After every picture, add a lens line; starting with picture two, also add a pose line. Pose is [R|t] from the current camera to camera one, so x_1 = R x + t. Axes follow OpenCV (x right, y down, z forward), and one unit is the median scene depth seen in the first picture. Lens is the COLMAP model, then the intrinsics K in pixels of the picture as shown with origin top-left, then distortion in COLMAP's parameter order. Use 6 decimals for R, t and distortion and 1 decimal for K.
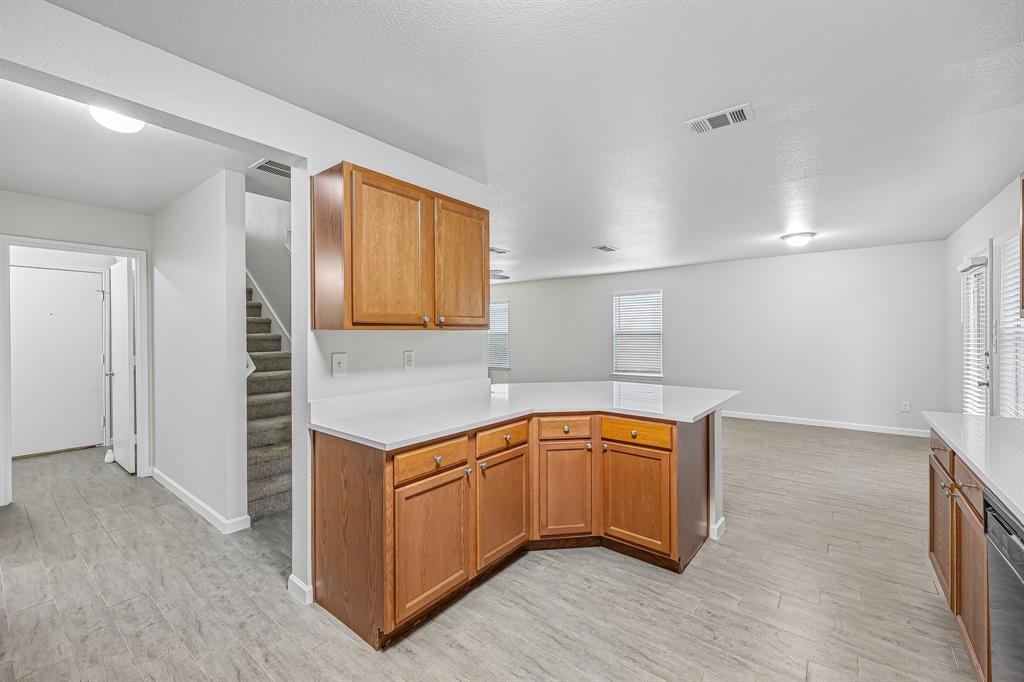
lens RADIAL K [[424.1, 0, 516.2], [0, 424.1, 336.4], [0, 0, 1]] dist [-0.001264, 0.000003]
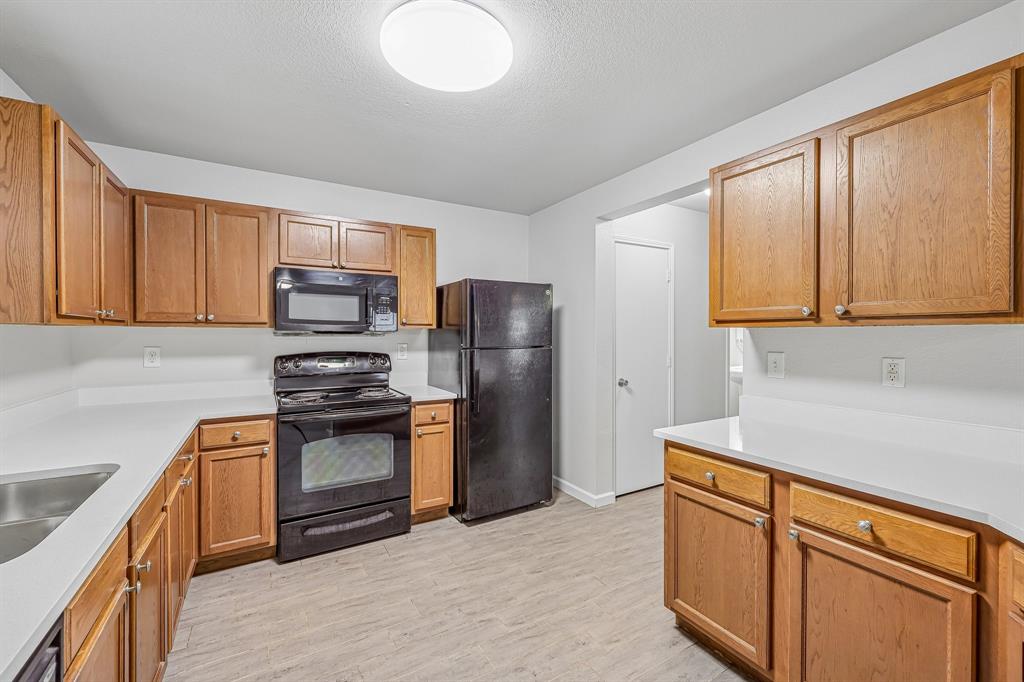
lens RADIAL K [[424.0, 0, 517.0], [0, 424.0, 334.5], [0, 0, 1]] dist [0.000900, -0.000067]
pose [[-0.365407, 0.010816, -0.930785, 0.692405], [-0.002192, 0.999920, 0.012480, -0.010135], [0.930845, 0.006601, -0.365354, 0.850880]]
